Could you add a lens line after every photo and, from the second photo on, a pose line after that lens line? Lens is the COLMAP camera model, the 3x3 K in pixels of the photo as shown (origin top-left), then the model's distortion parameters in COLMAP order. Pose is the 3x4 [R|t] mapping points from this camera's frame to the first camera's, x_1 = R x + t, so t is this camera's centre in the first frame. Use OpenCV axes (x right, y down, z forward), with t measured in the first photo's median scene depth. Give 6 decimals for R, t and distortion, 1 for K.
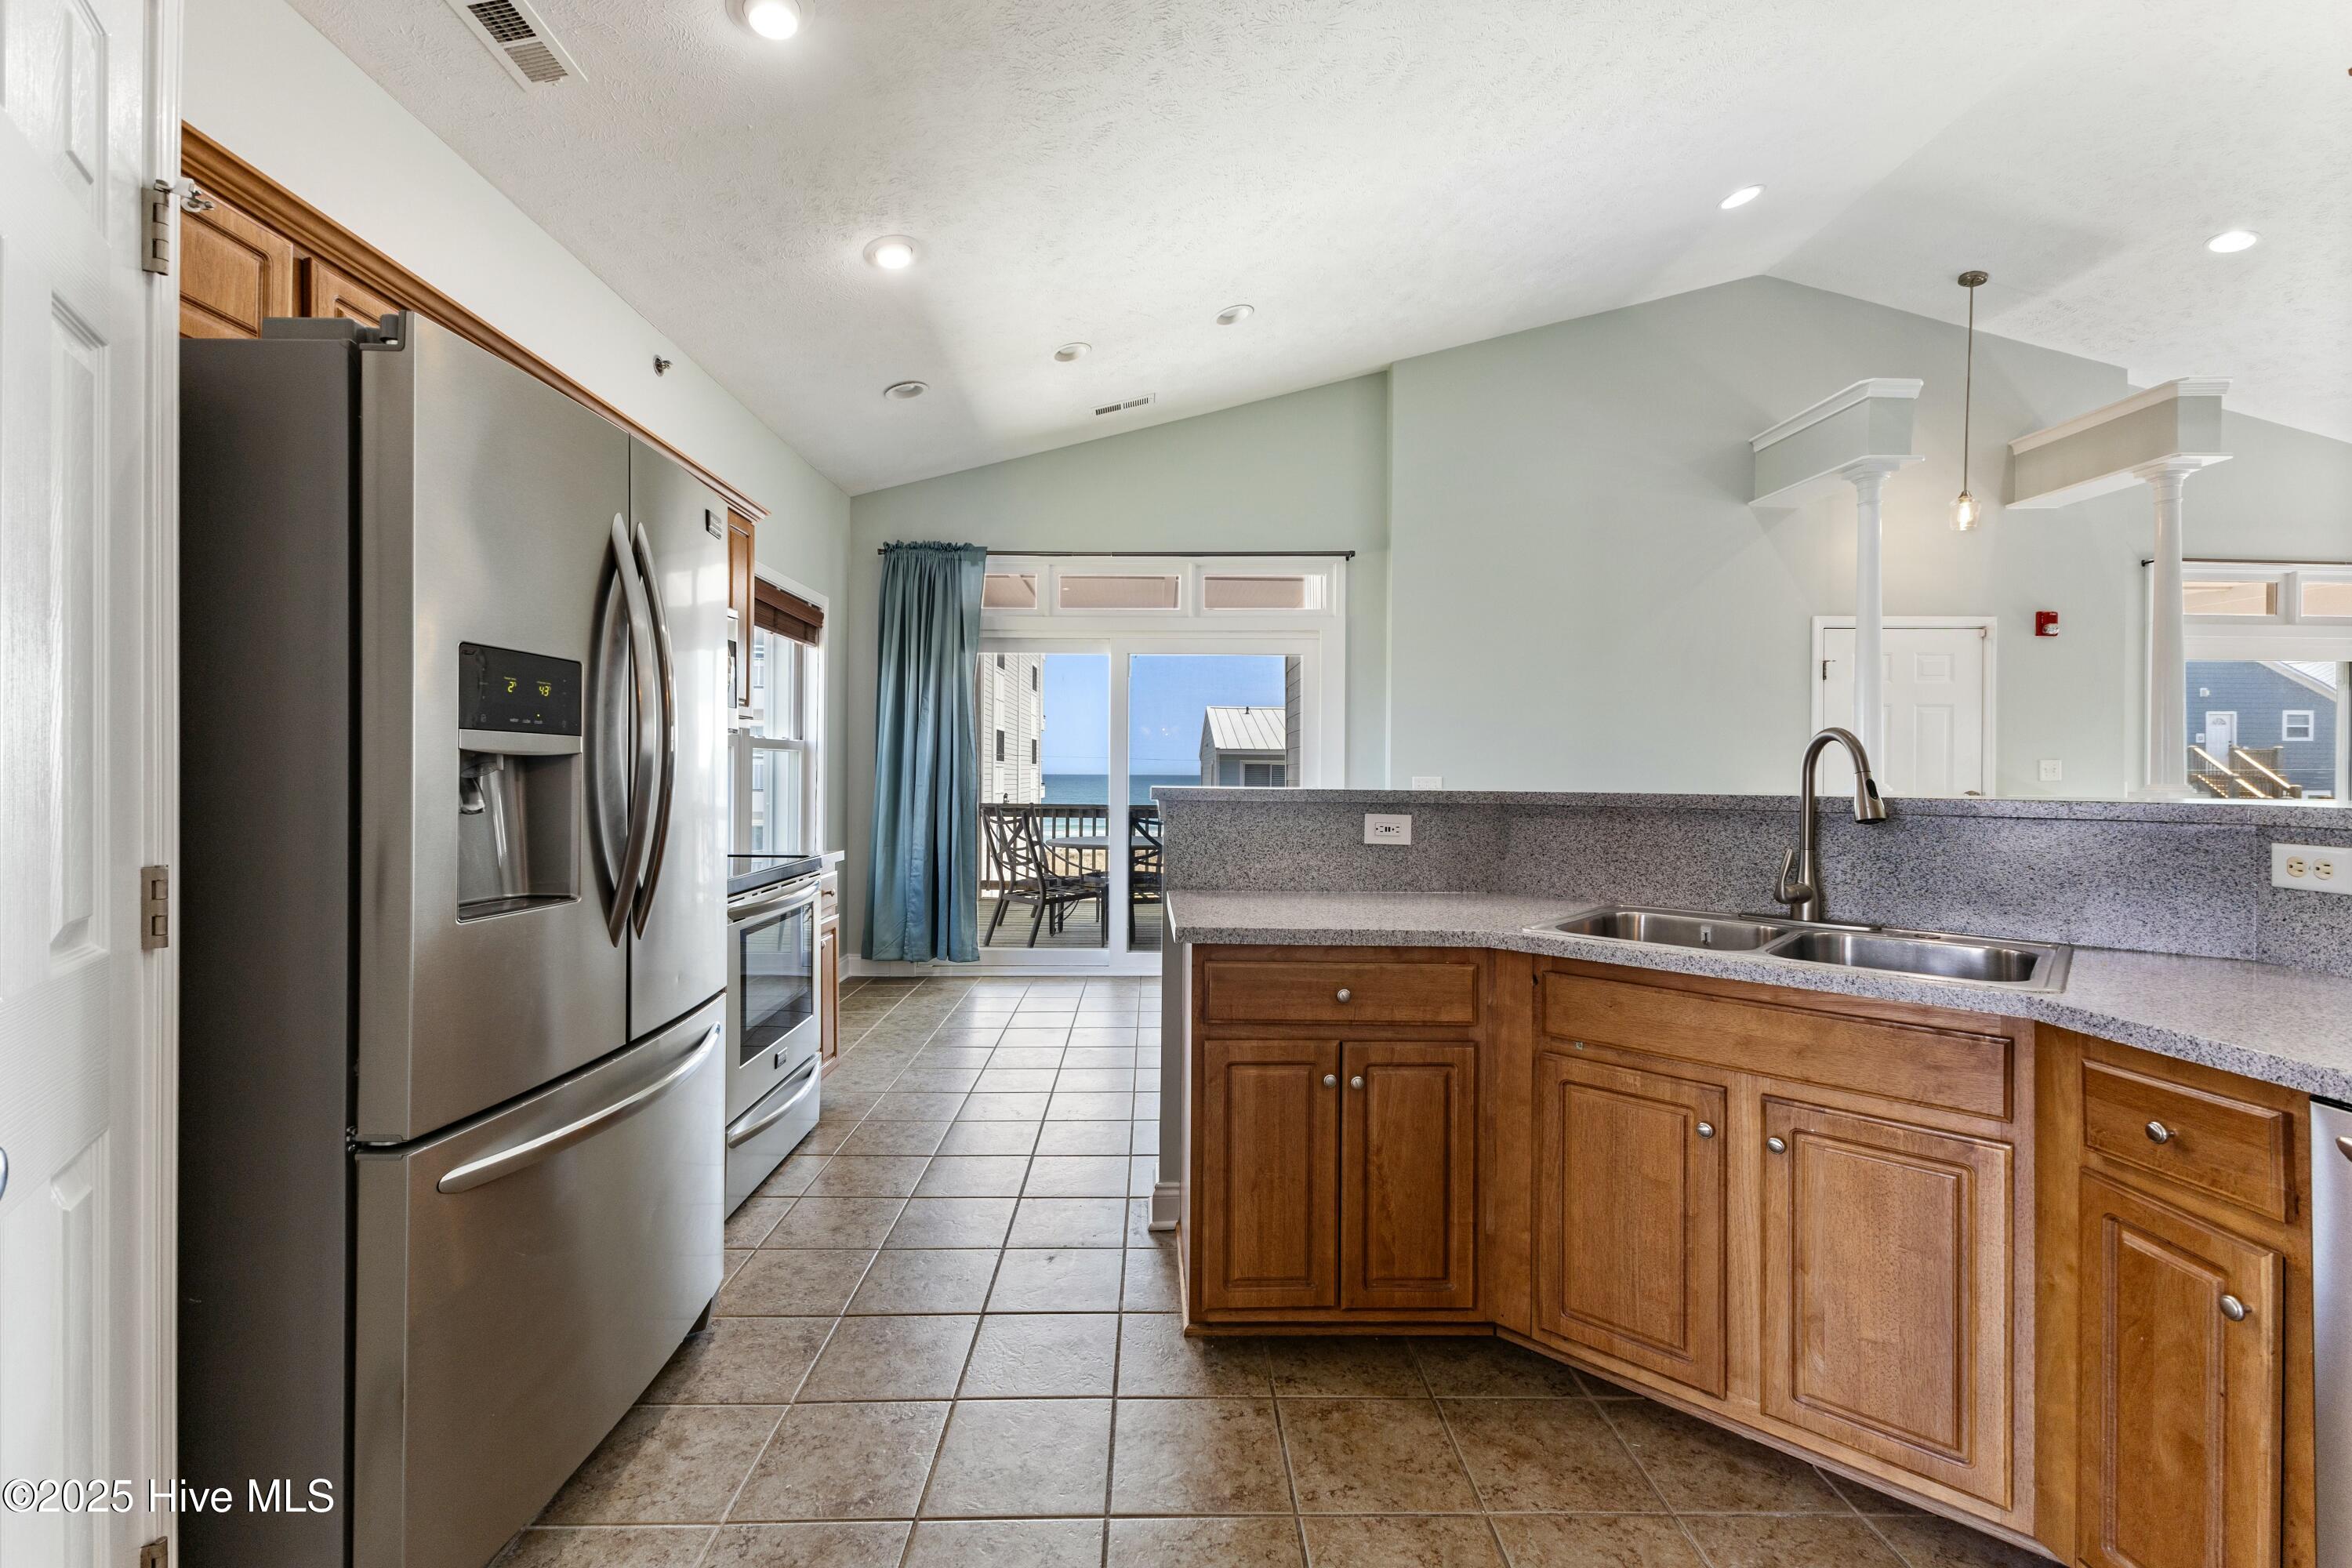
lens RADIAL K [[1013.3, 0, 1170.8], [0, 1013.3, 767.3], [0, 0, 1]] dist [0.013125, -0.004066]
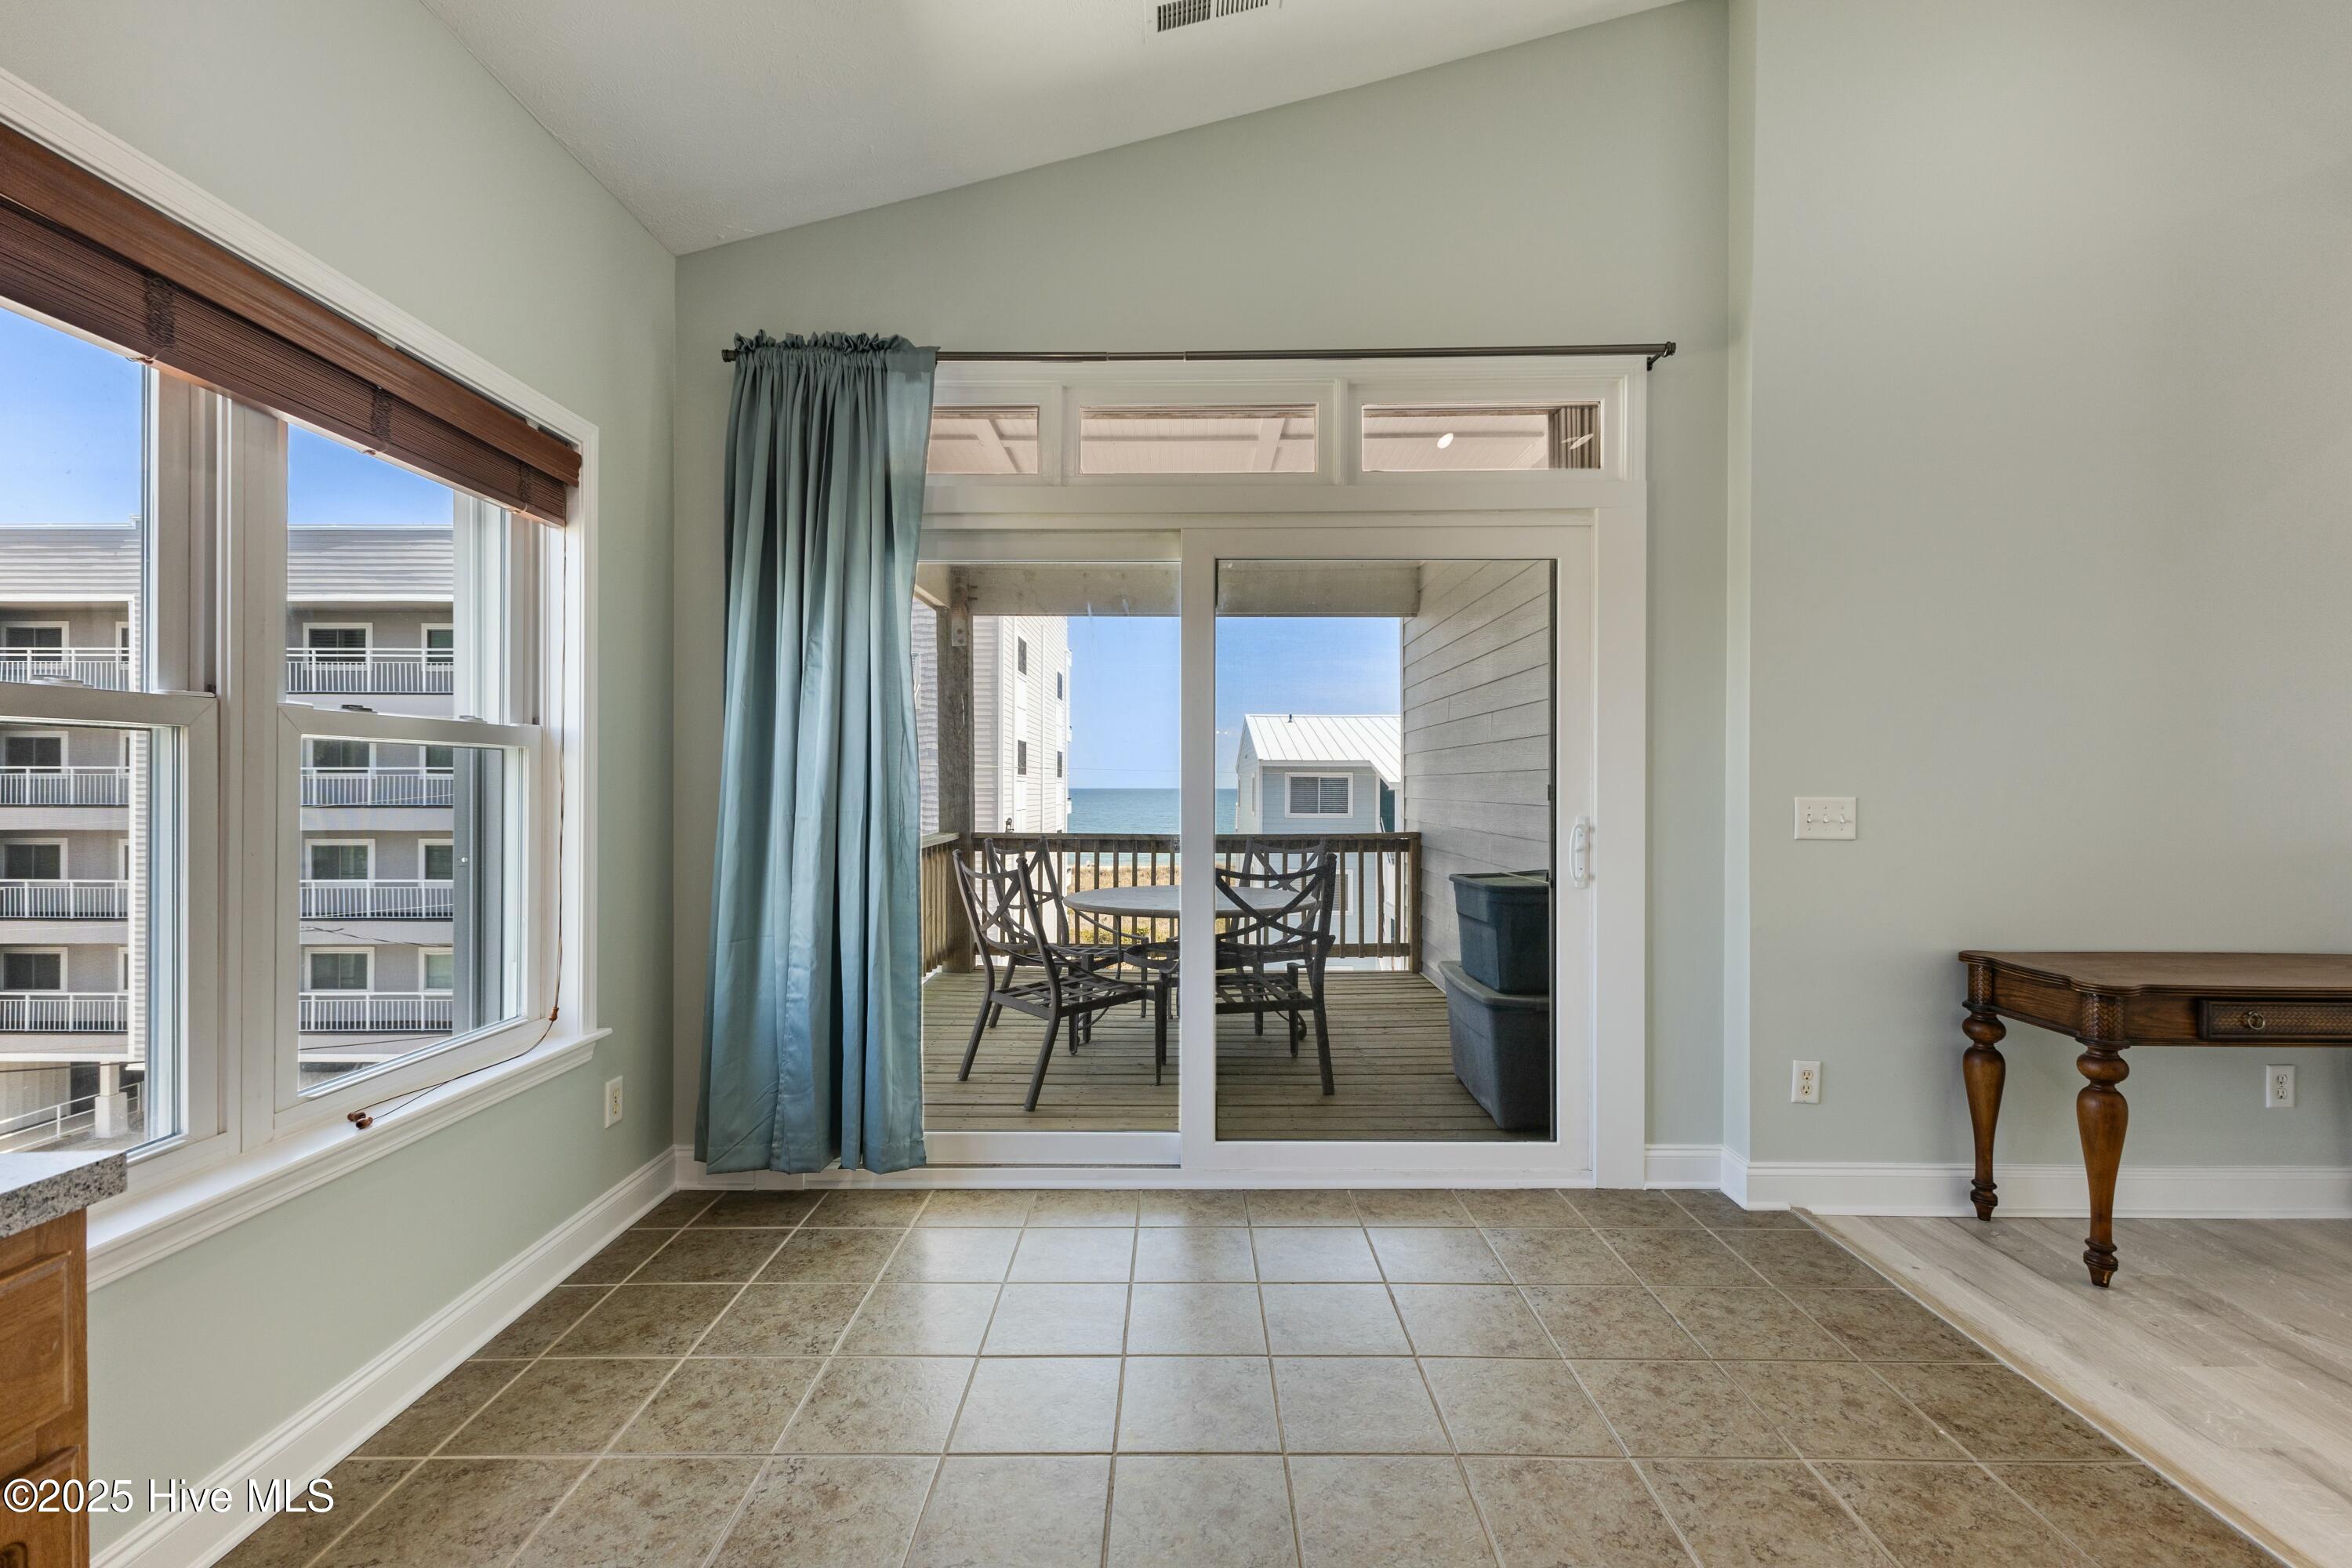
lens RADIAL K [[1013.3, 0, 1170.0], [0, 1013.3, 778.9], [0, 0, 1]] dist [0.013125, -0.004066]
pose [[0.999611, -0.004996, -0.027430, -0.052382], [0.004950, 0.999986, -0.001738, 0.000186], [0.027439, 0.001602, 0.999622, 0.492861]]
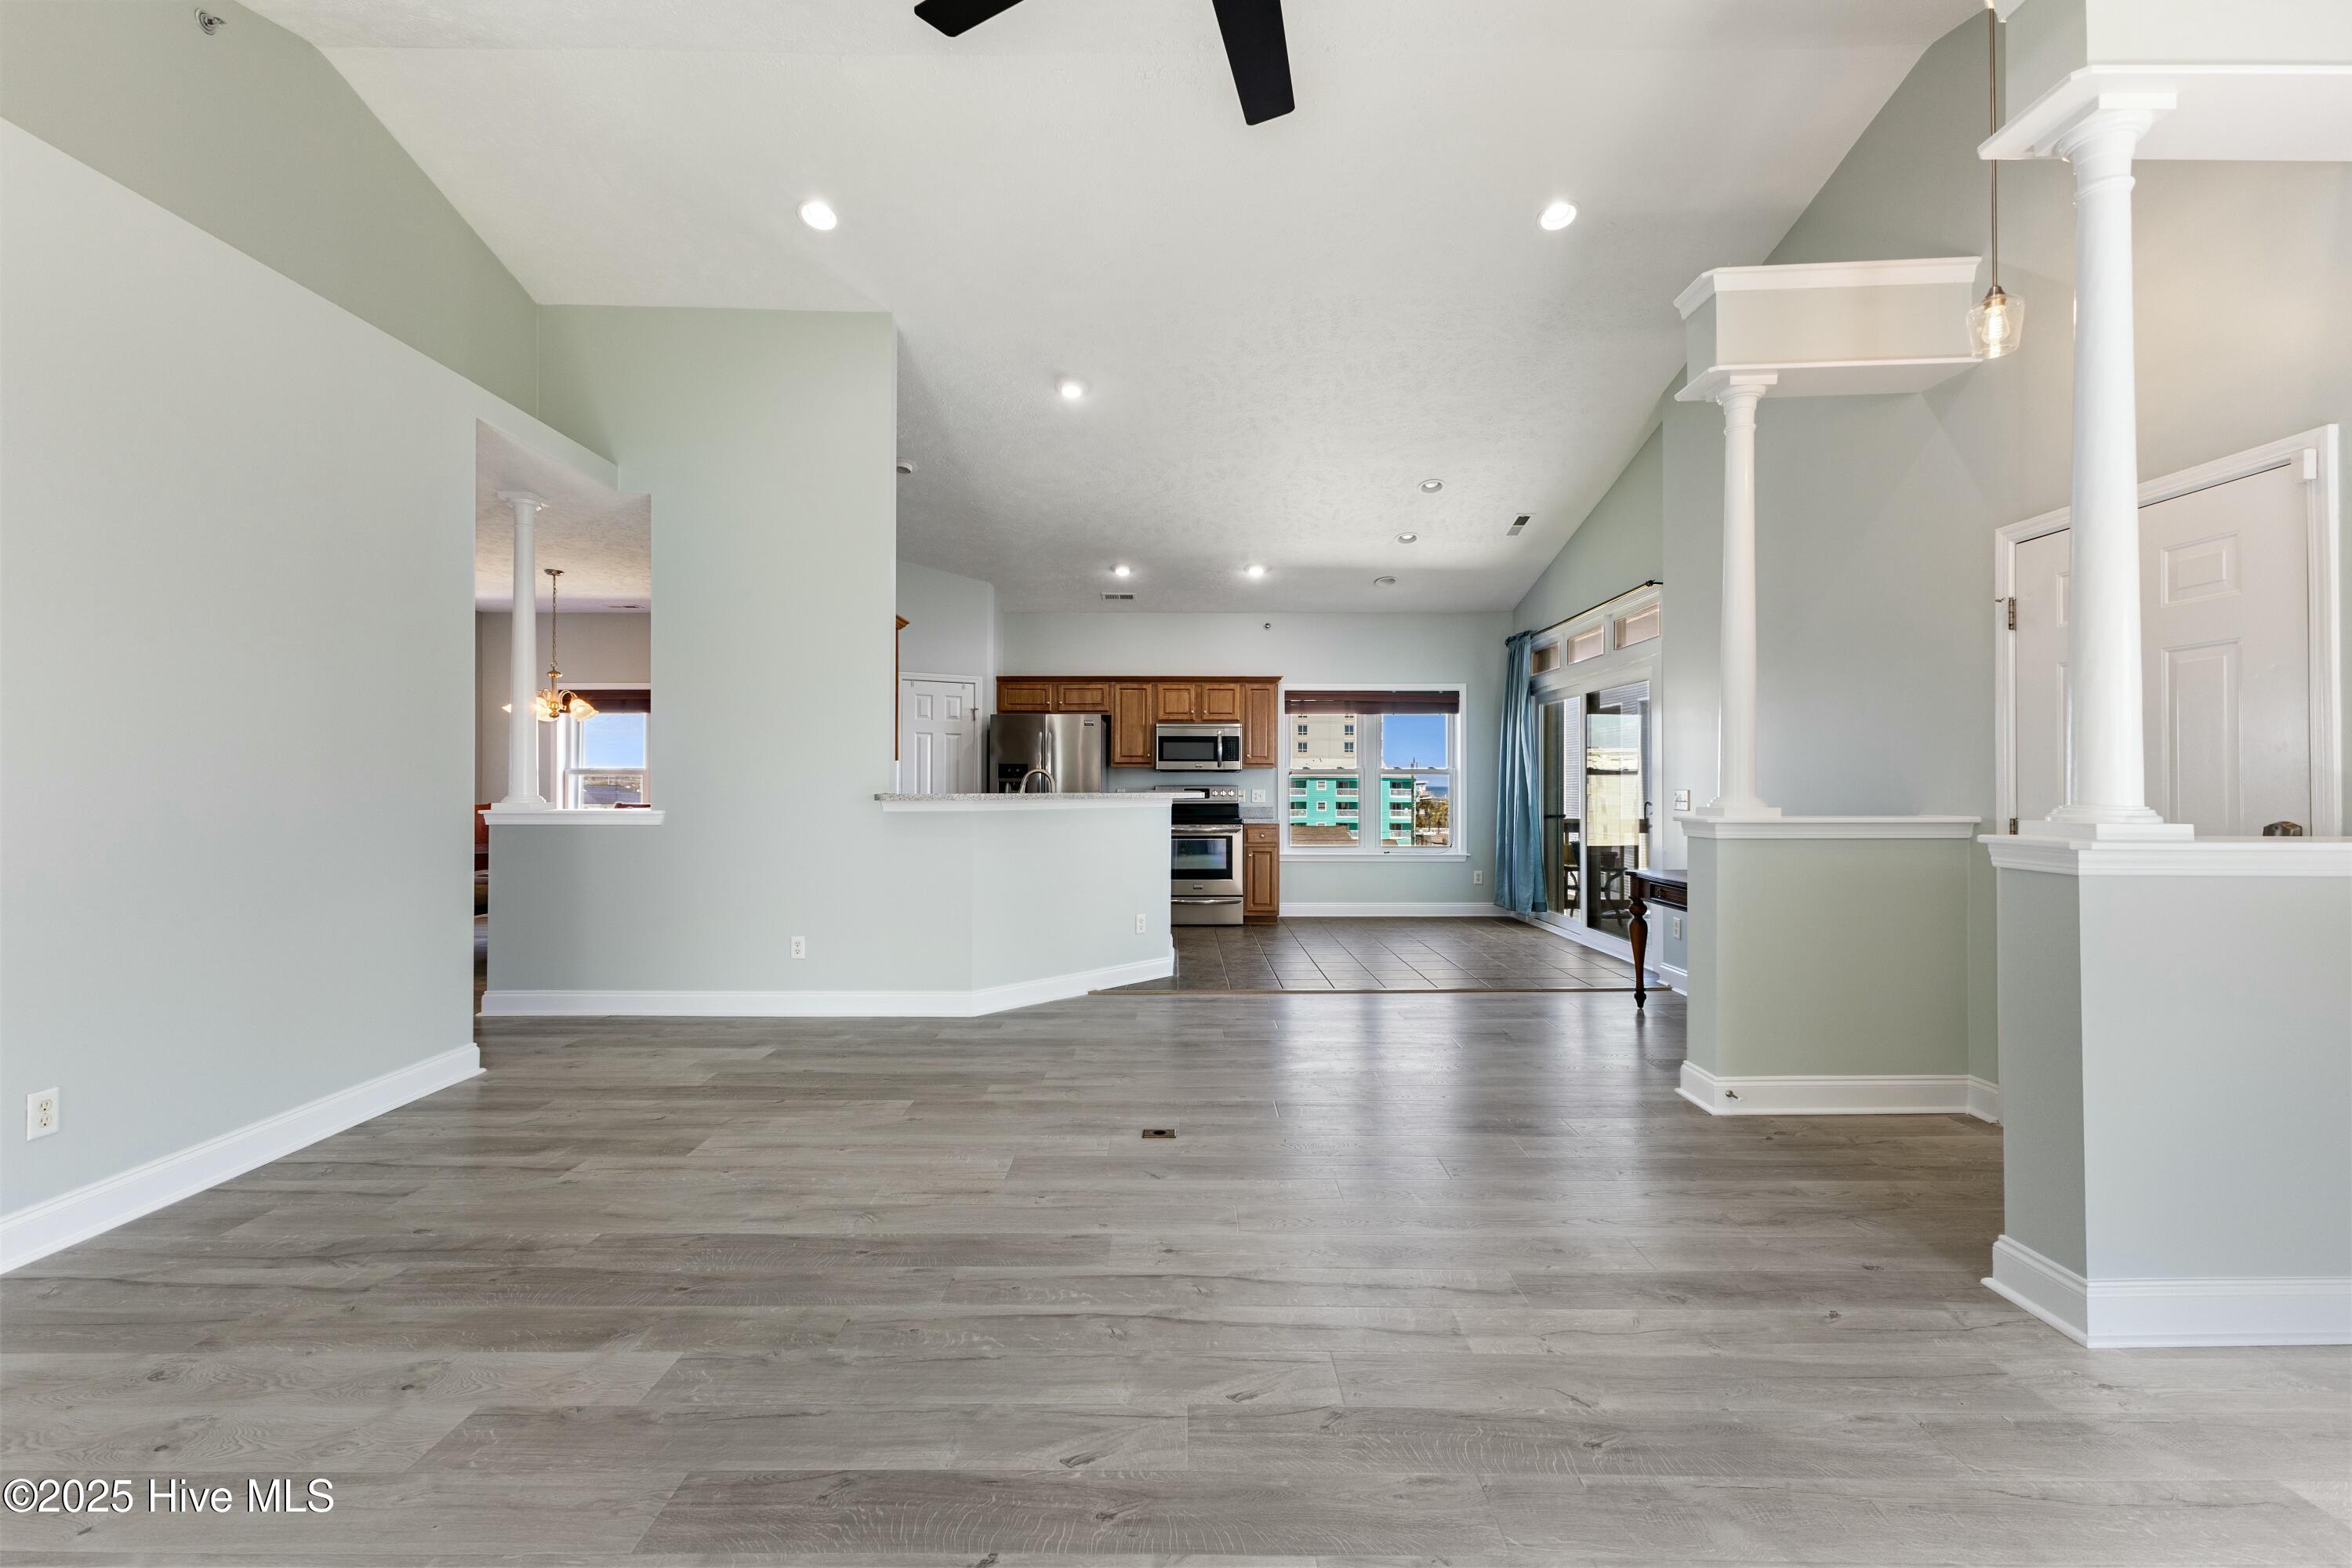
lens RADIAL K [[1013.3, 0, 1177.1], [0, 1013.3, 776.2], [0, 0, 1]] dist [0.013125, -0.004066]
pose [[-0.018687, -0.013643, -0.999732, 1.254539], [0.003018, 0.999902, -0.013702, 0.008085], [0.999821, -0.003273, -0.018644, 0.514162]]
